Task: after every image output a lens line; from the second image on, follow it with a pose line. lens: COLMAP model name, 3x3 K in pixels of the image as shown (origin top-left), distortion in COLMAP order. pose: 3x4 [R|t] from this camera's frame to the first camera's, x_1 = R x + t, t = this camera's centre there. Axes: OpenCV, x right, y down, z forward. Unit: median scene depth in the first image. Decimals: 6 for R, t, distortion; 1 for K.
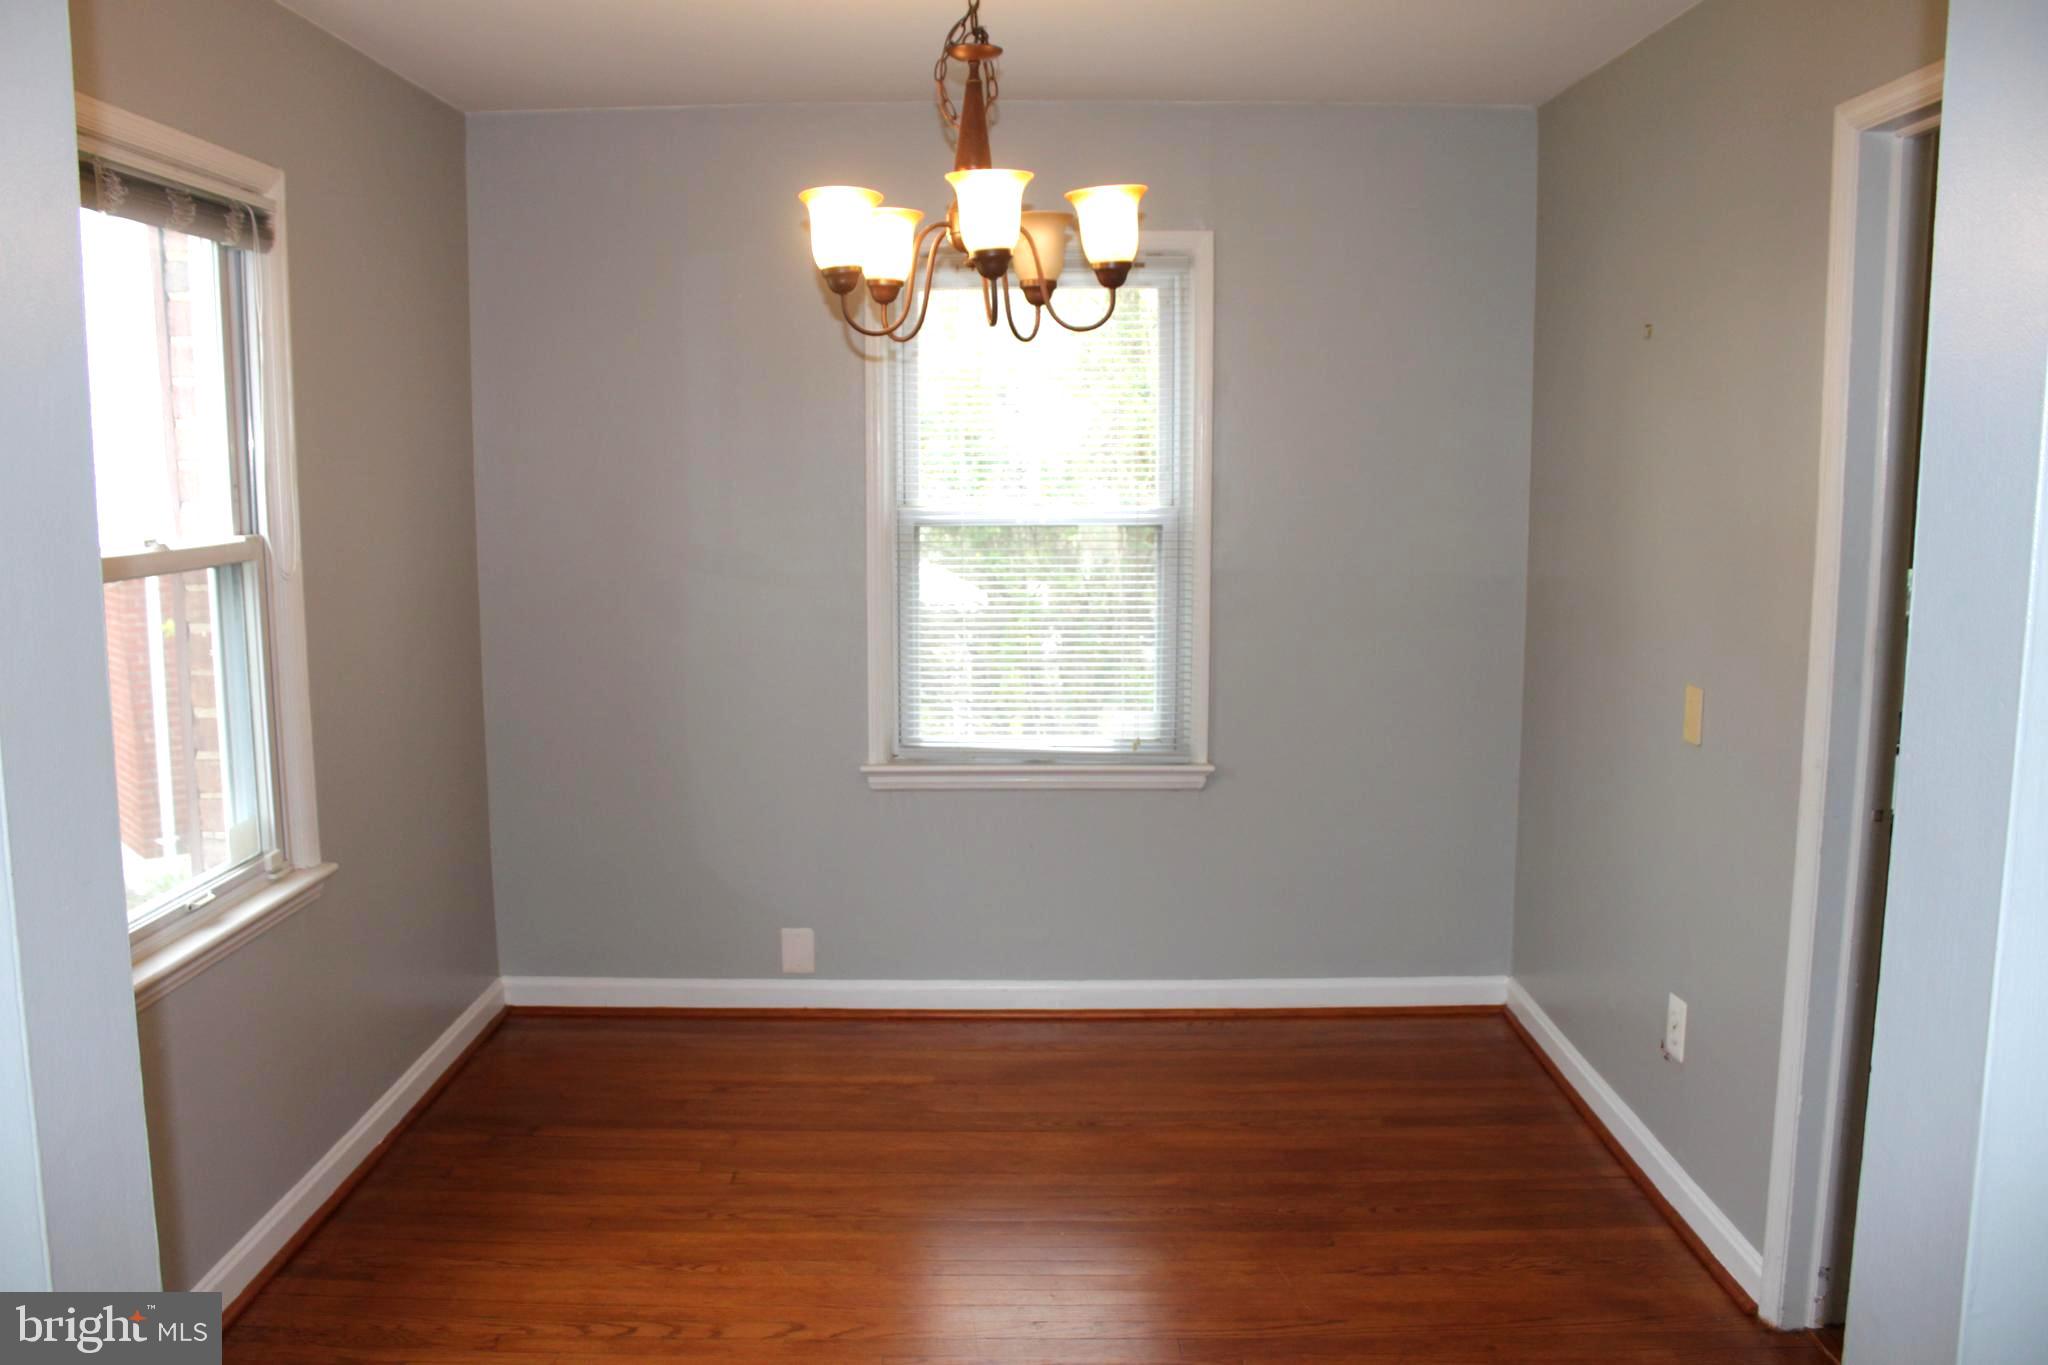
lens RADIAL K [[1684.7, 0, 1008.8], [0, 1684.7, 660.8], [0, 0, 1]] dist [-0.160578, 0.134536]
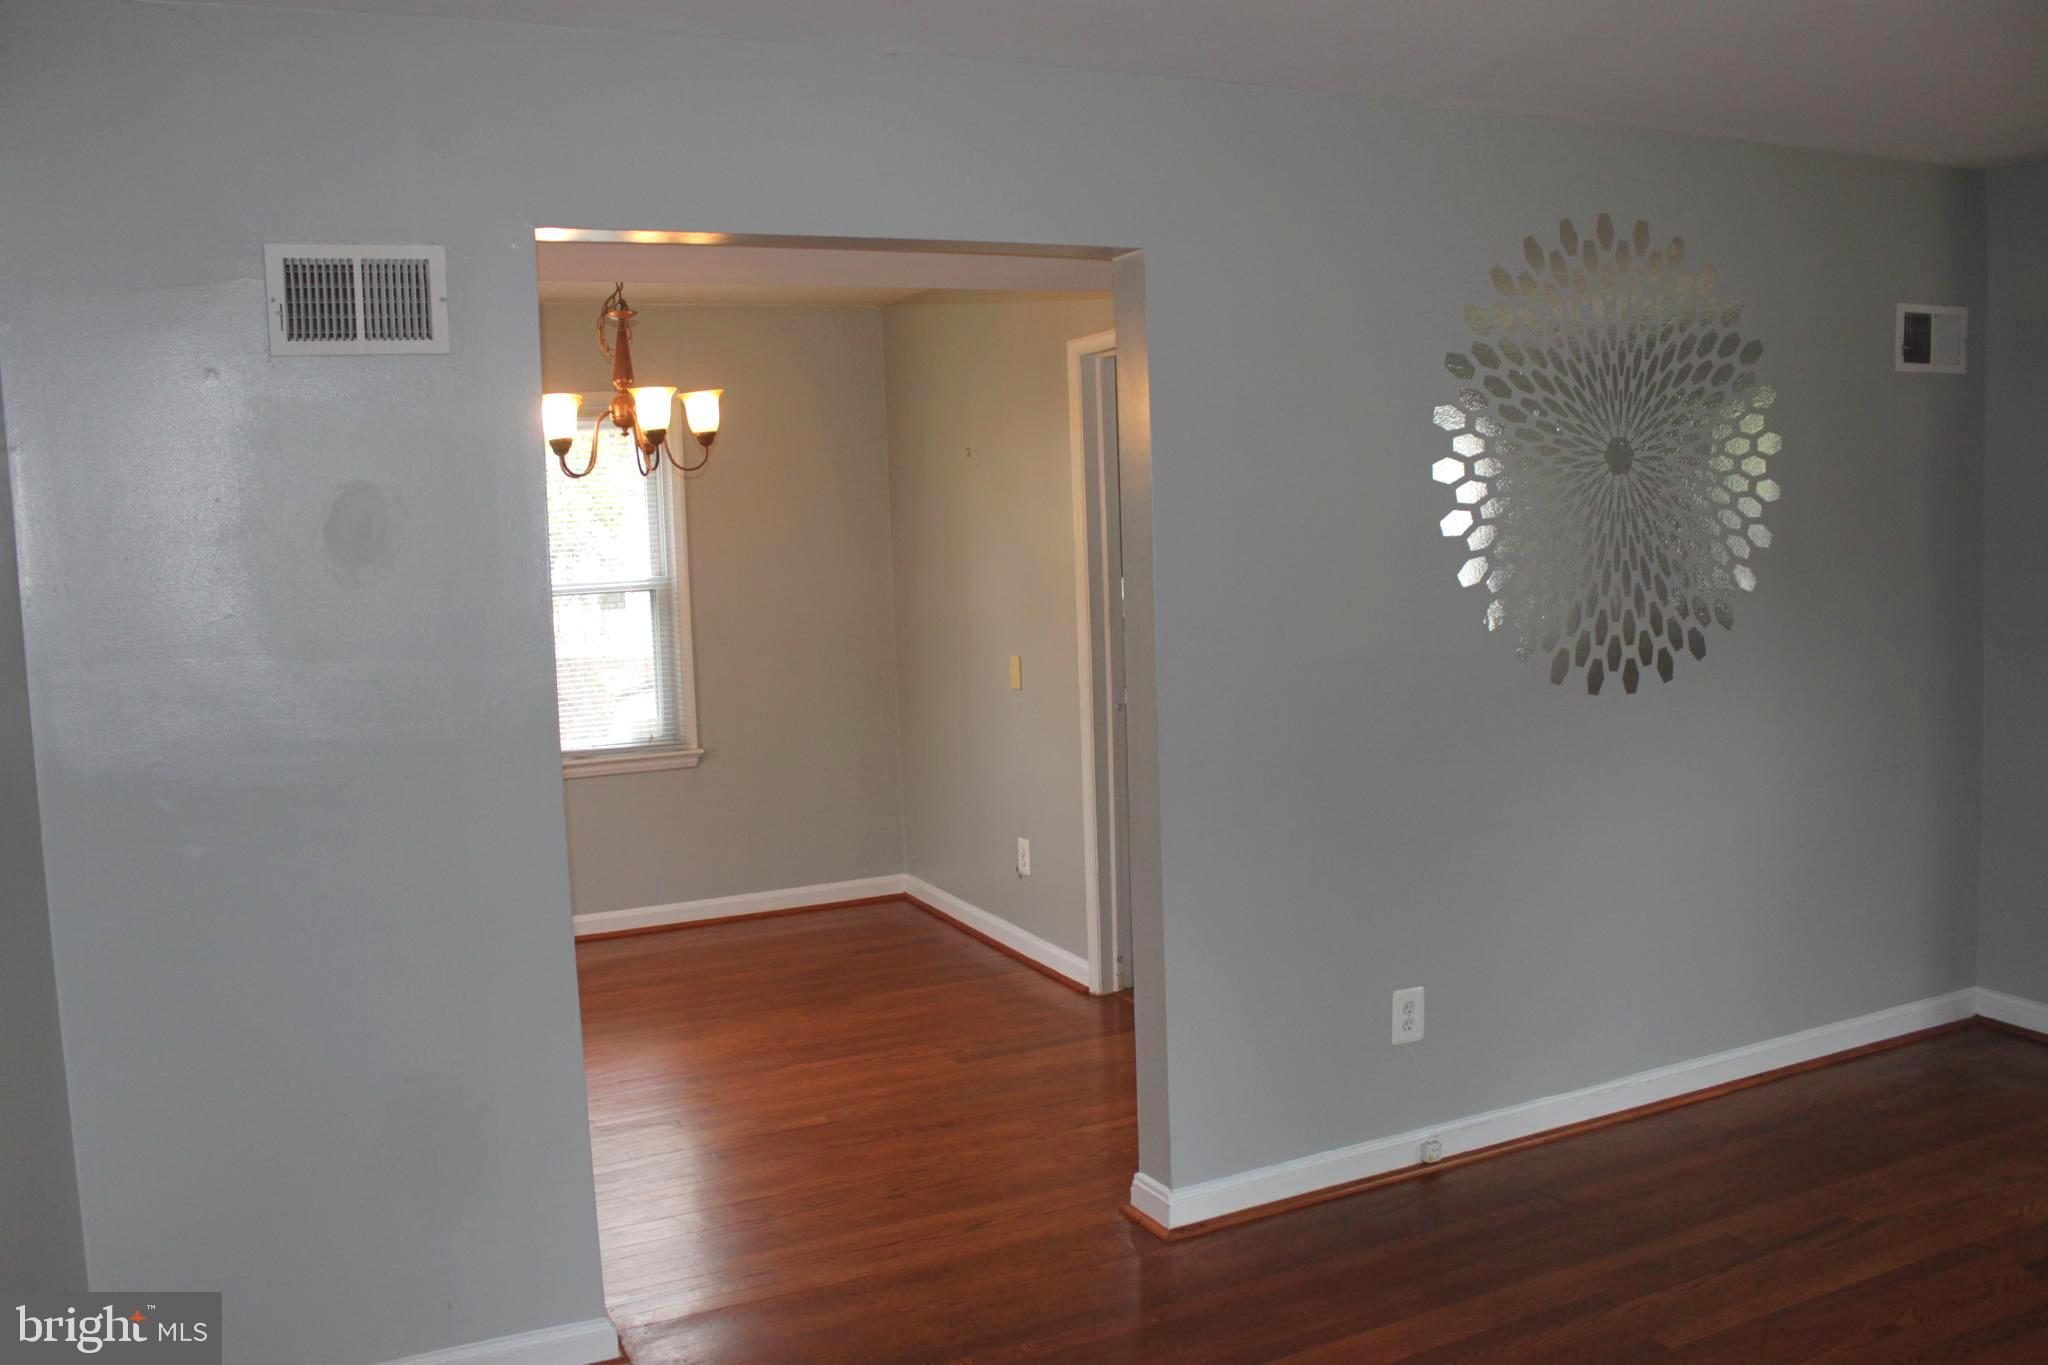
lens RADIAL K [[1684.7, 0, 1008.8], [0, 1684.7, 660.8], [0, 0, 1]] dist [-0.160578, 0.134536]
pose [[0.901031, -0.068905, 0.428247, -0.347959], [0.090938, 0.995368, -0.031179, 0.073730], [-0.424115, 0.067038, 0.903123, -0.600405]]
